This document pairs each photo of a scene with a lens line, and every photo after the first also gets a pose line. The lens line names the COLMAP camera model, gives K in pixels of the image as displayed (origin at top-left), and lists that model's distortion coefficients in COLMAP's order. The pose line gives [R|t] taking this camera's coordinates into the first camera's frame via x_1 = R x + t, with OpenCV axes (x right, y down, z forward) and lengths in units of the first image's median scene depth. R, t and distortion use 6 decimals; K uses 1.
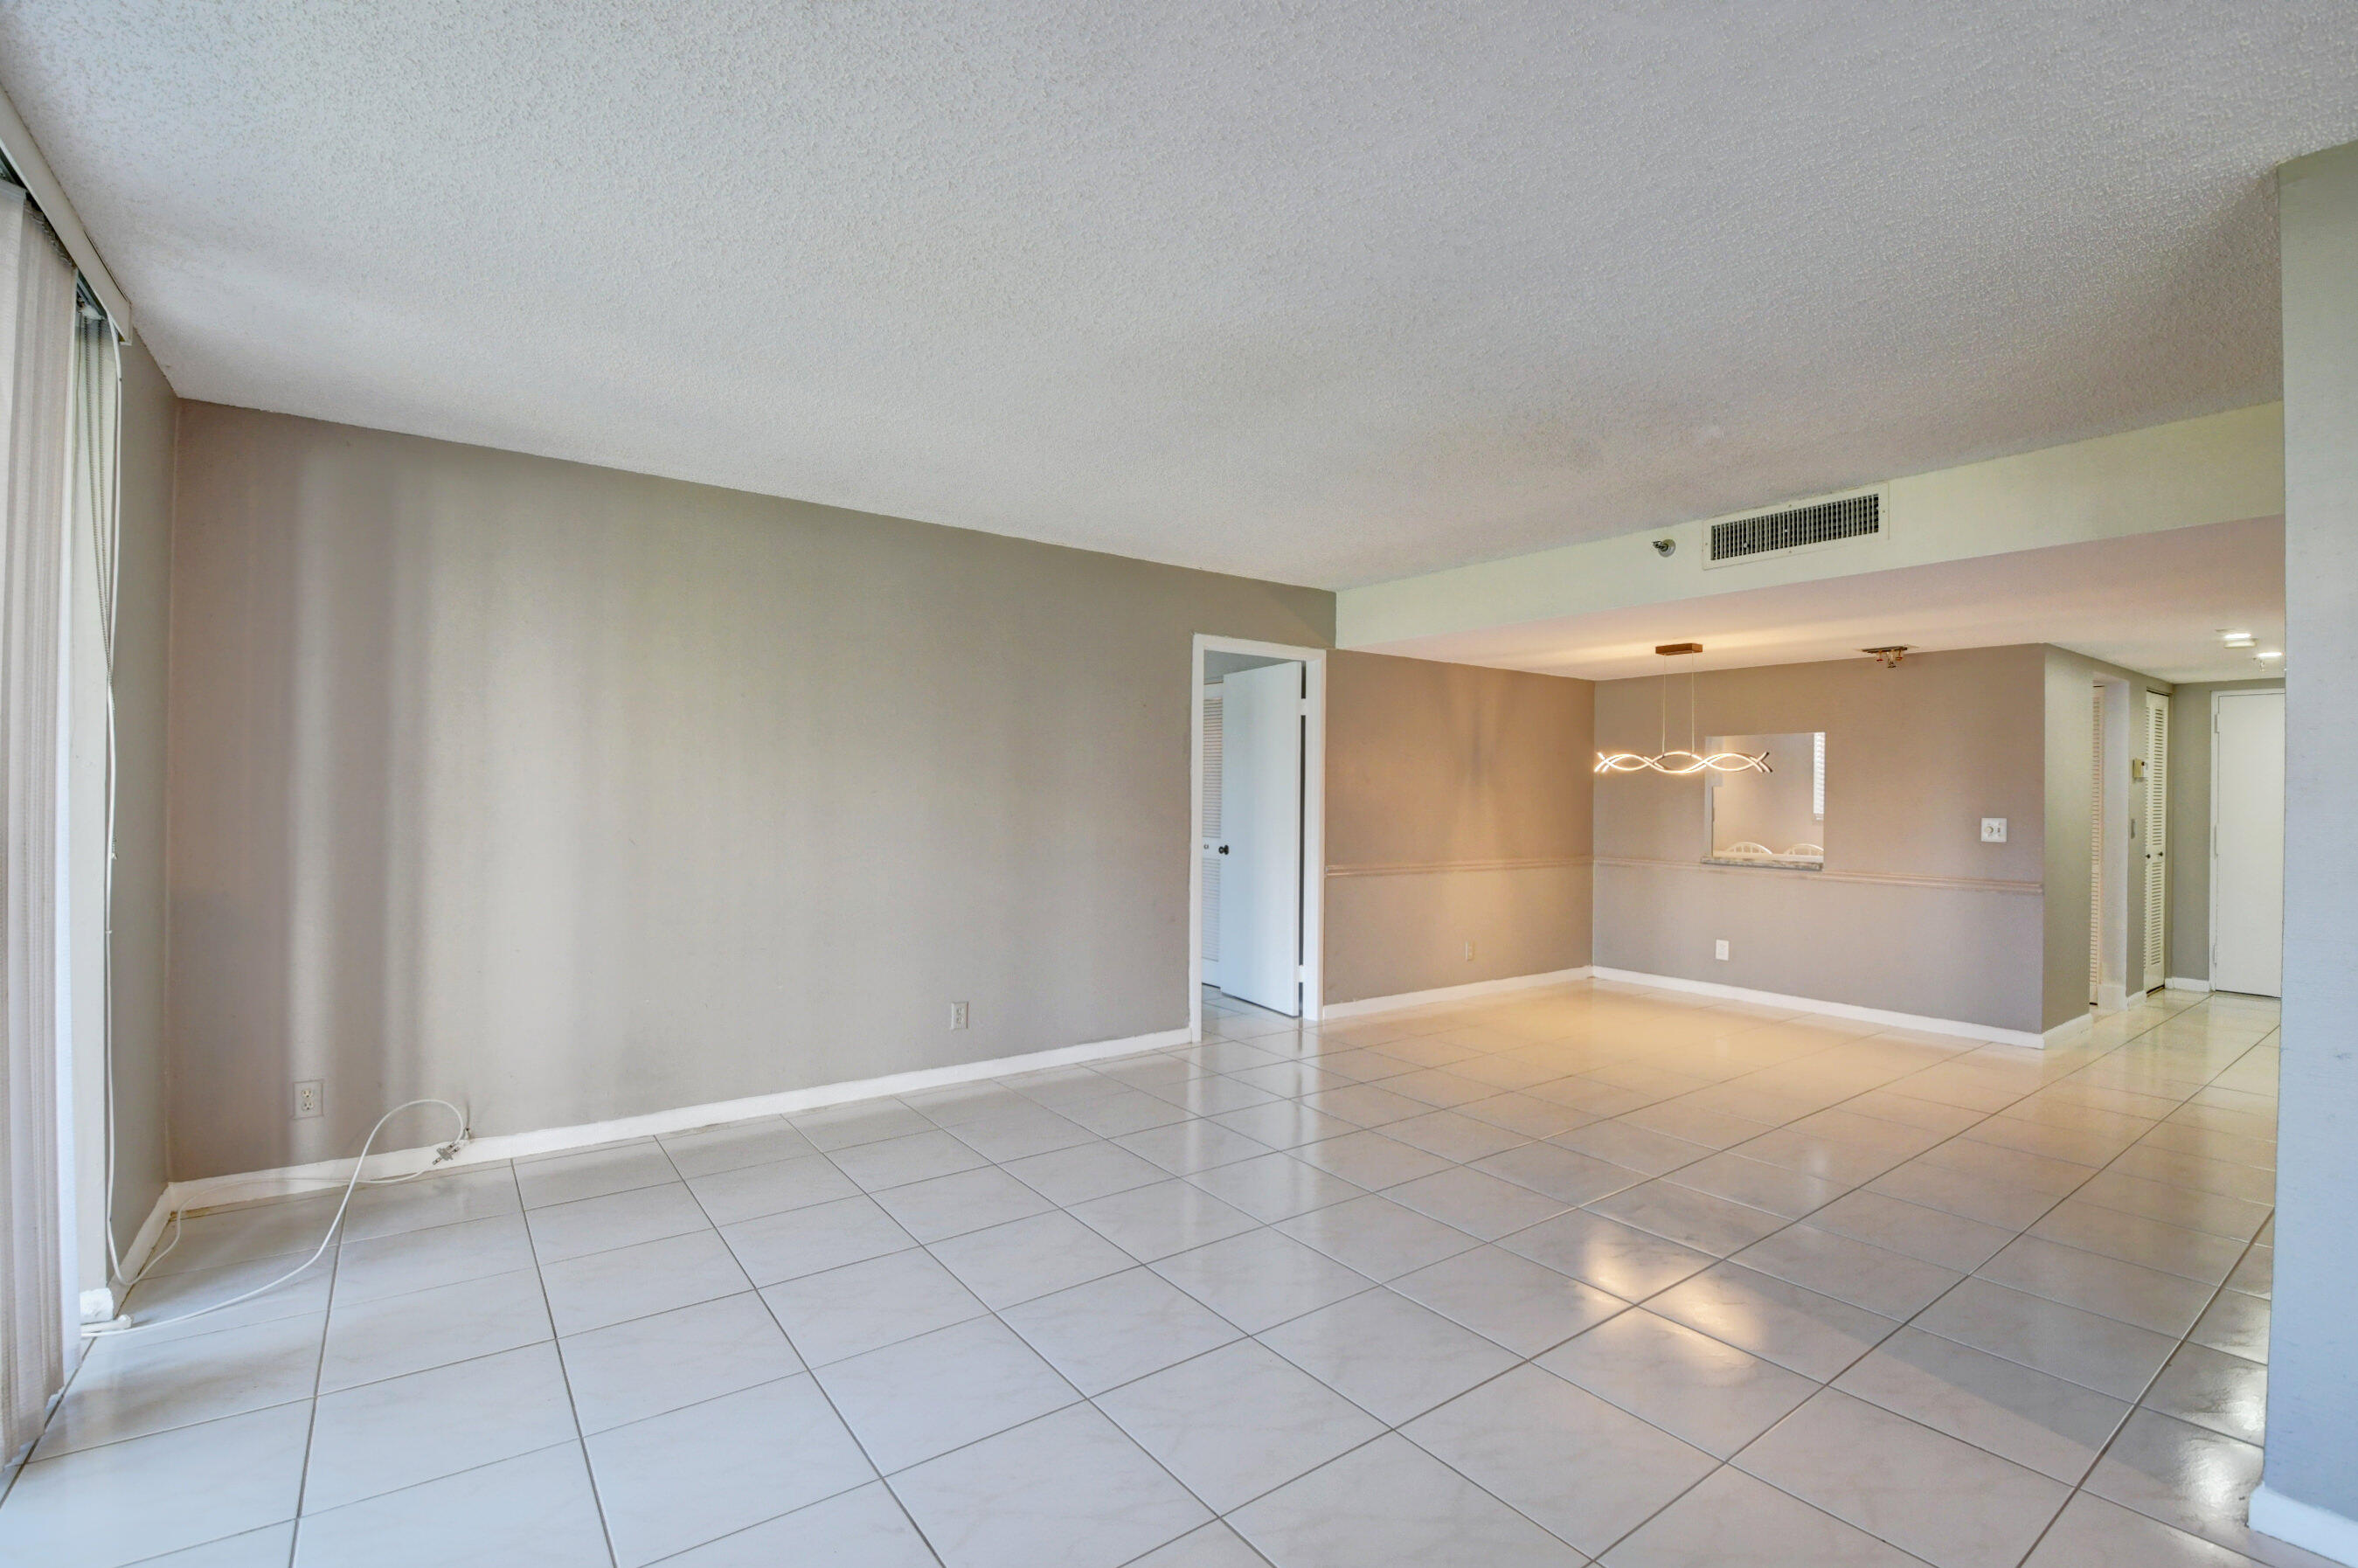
lens RADIAL K [[1047.2, 0, 1179.0], [0, 1047.2, 784.0], [0, 0, 1]] dist [0.016309, -0.028870]
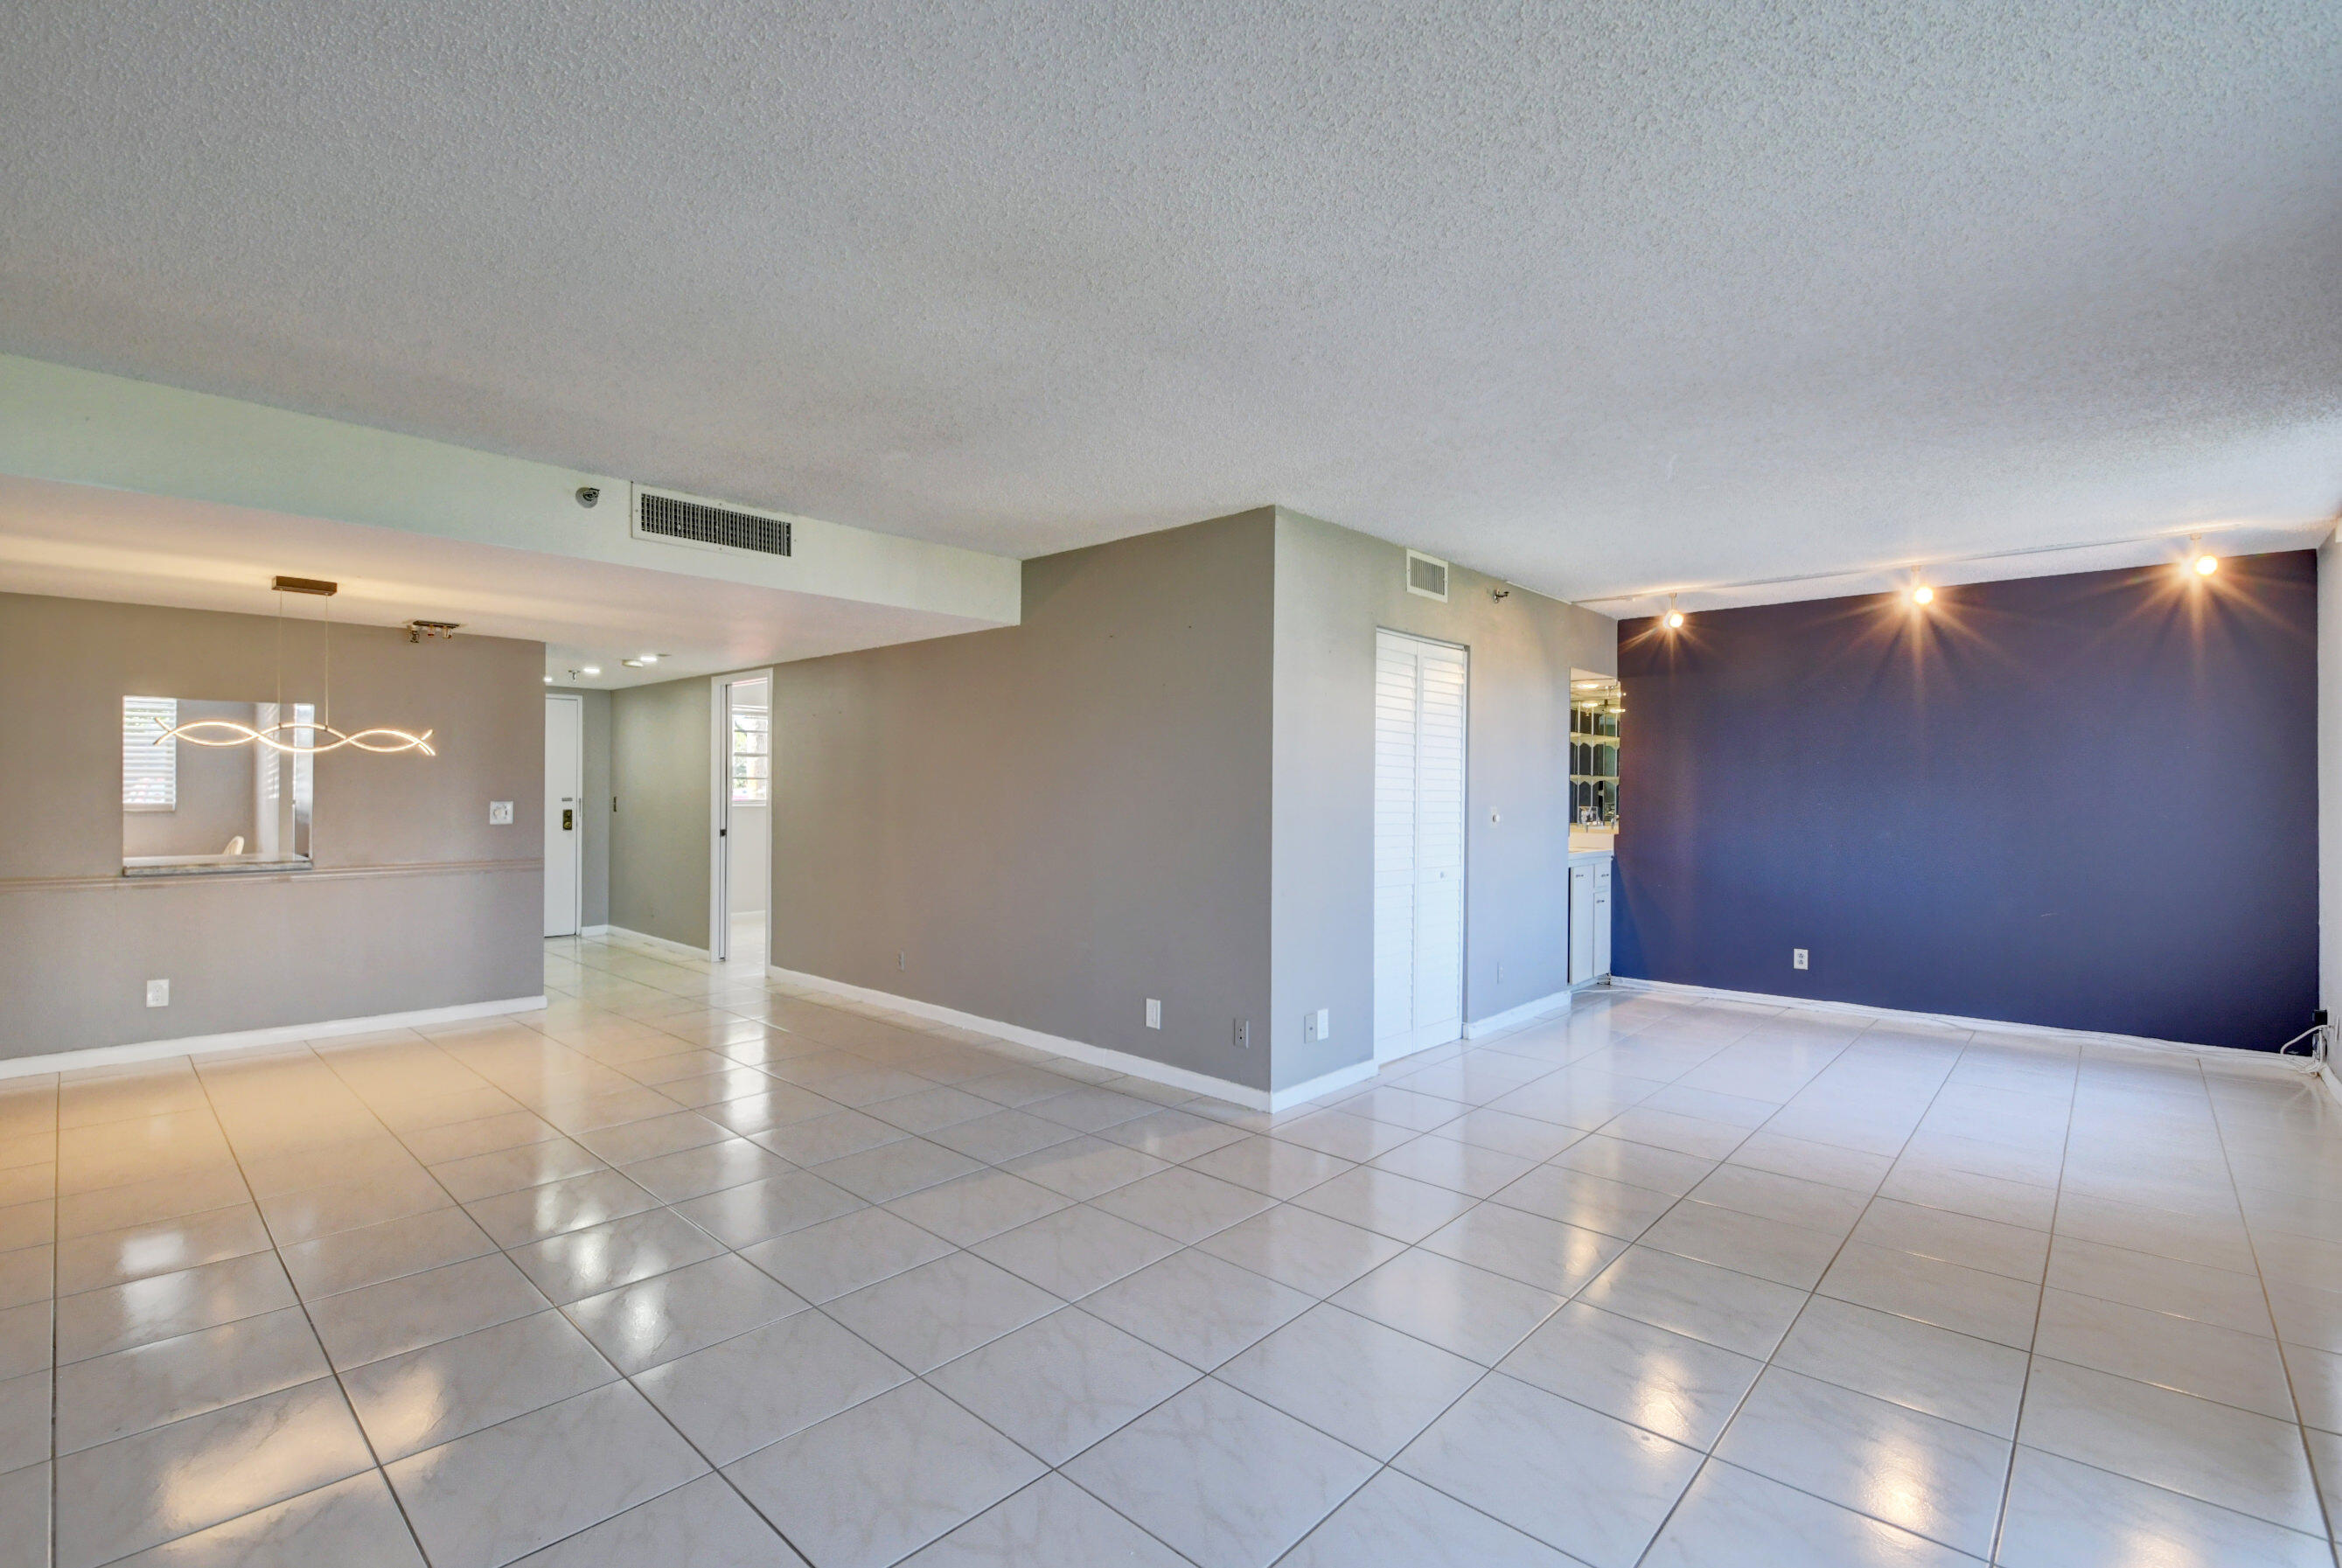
lens RADIAL K [[1066.0, 0, 1155.4], [0, 1066.0, 786.8], [0, 0, 1]] dist [0.032844, -0.038684]
pose [[-0.180838, -0.010178, 0.983460, -0.372845], [-0.012558, 0.999889, 0.008038, 0.001103], [-0.983433, -0.010897, -0.180945, 0.521473]]
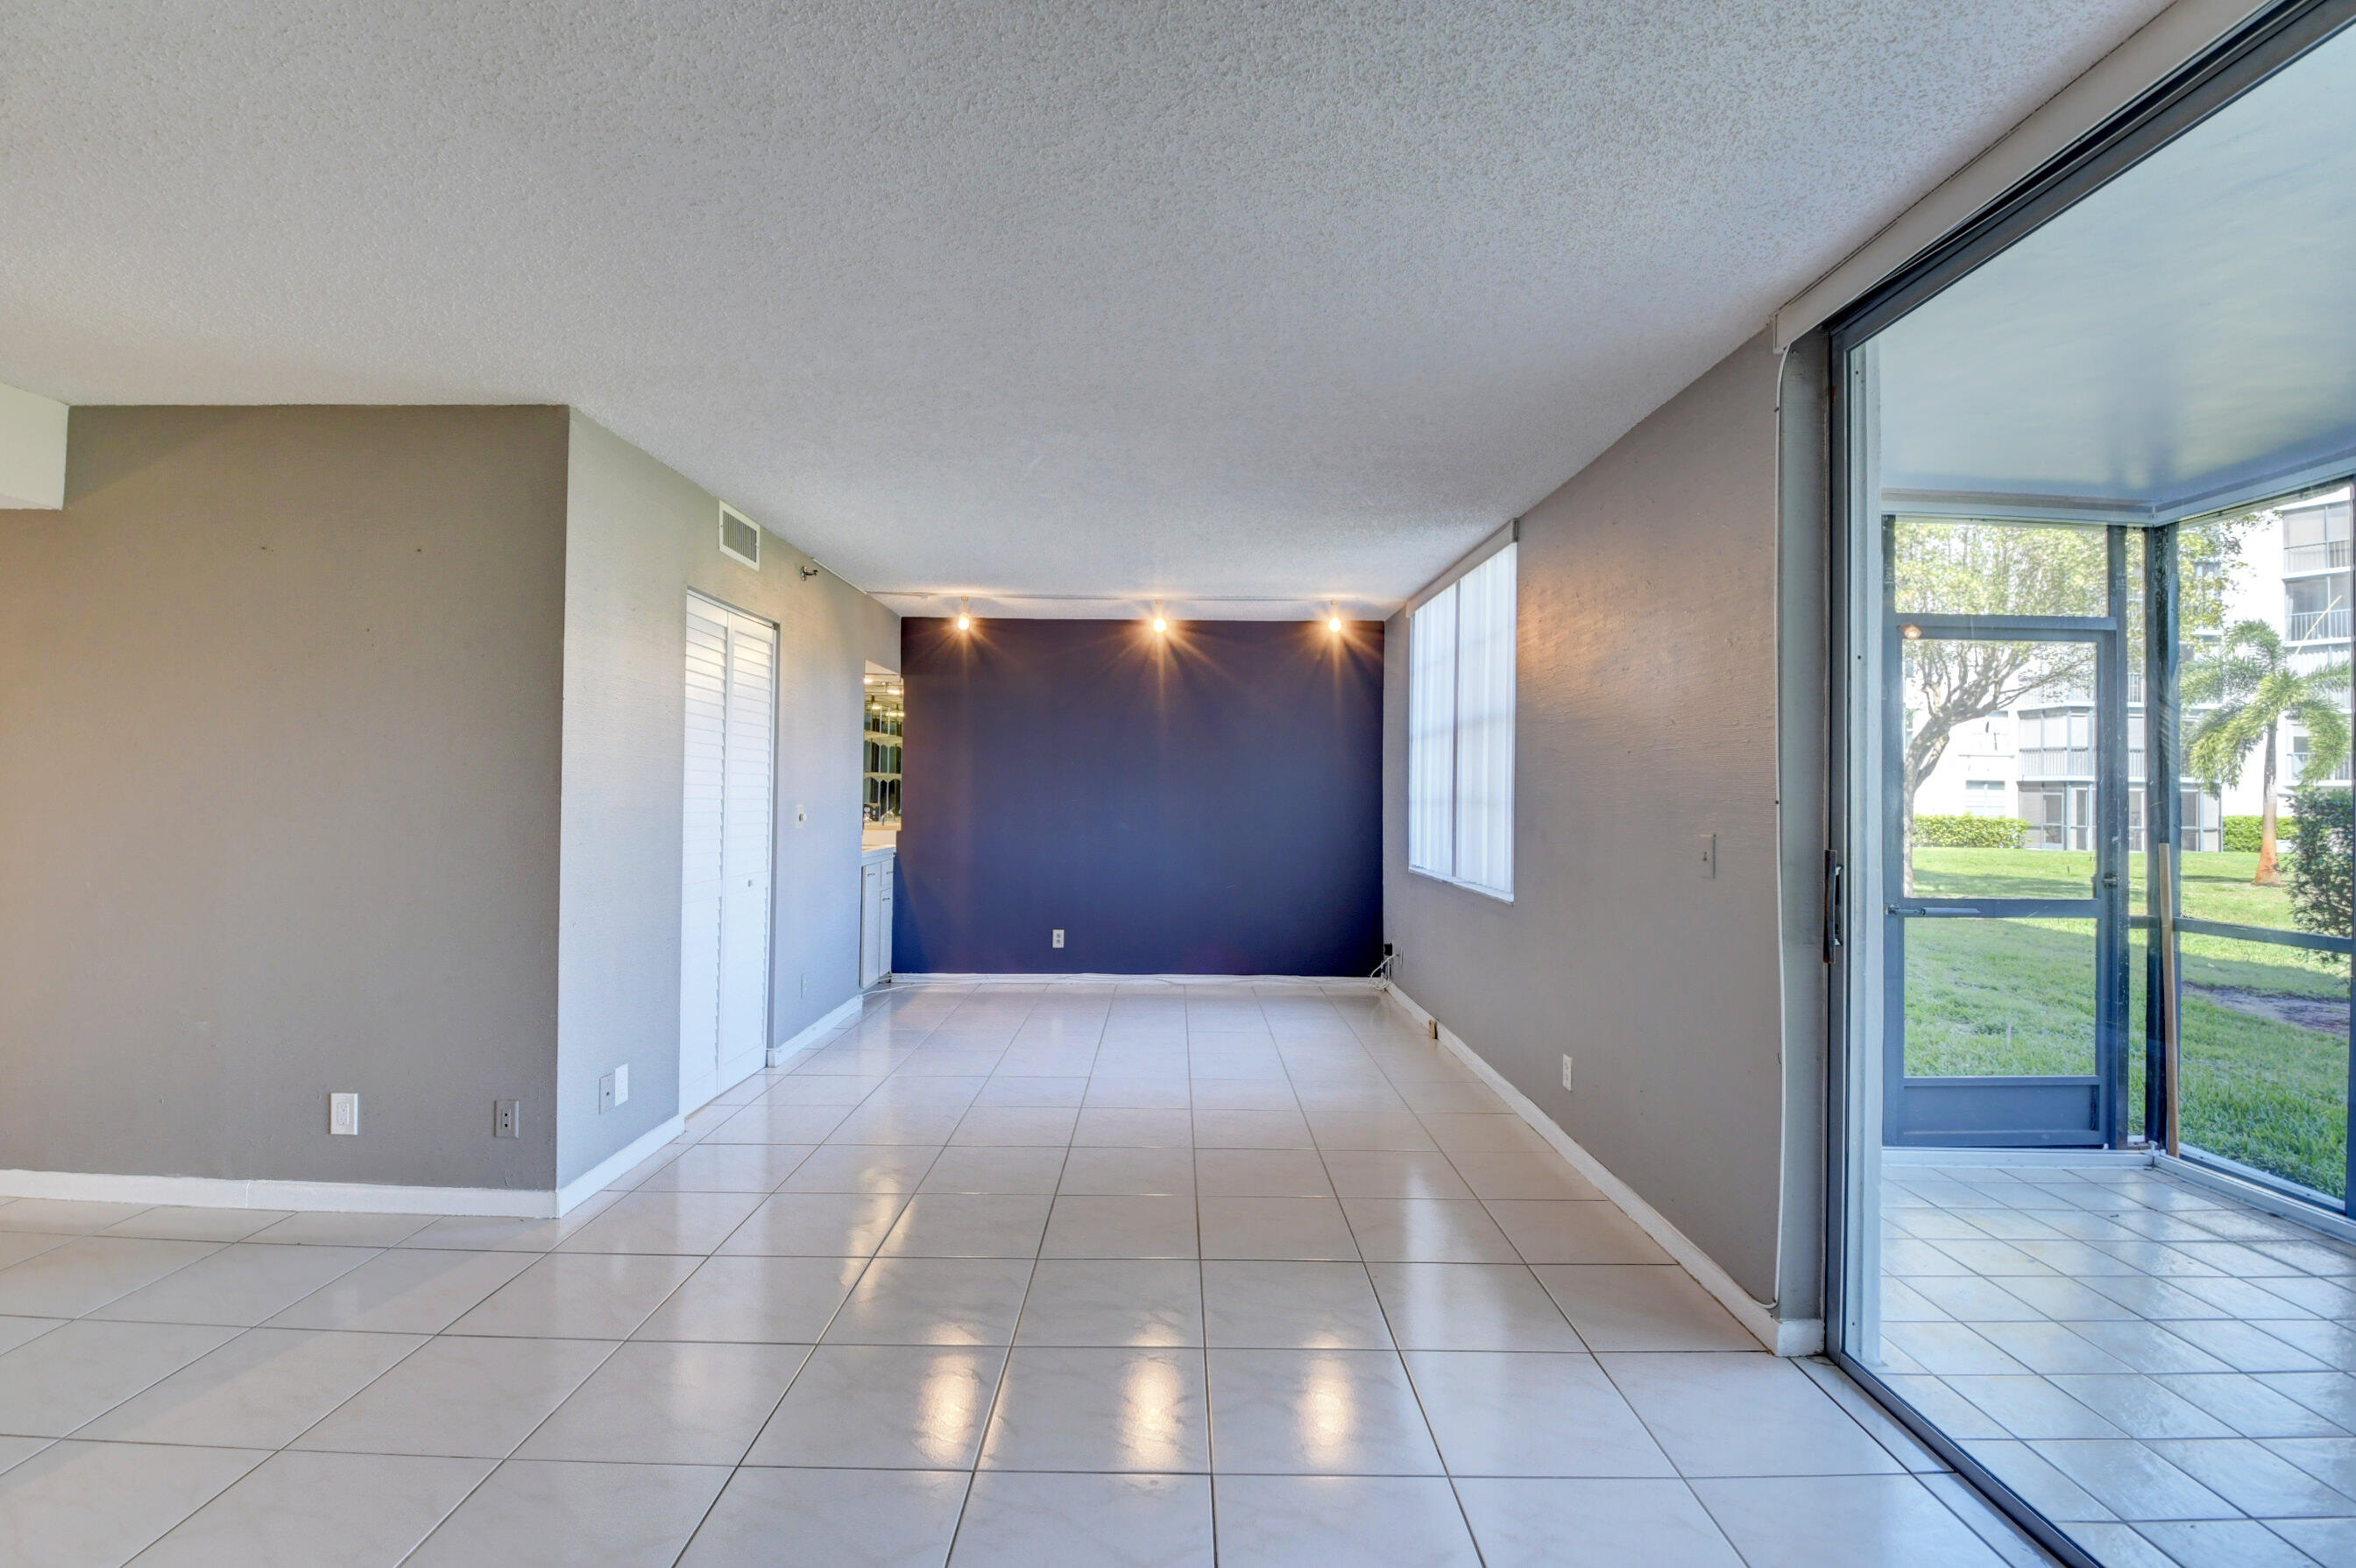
lens RADIAL K [[1046.2, 0, 1178.0], [0, 1046.2, 784.0], [0, 0, 1]] dist [0.016309, -0.028870]
pose [[-0.812794, -0.017157, 0.582298, -0.232145], [-0.023872, 0.999708, -0.003866, 0.002042], [-0.582061, -0.017043, -0.812966, 0.563986]]
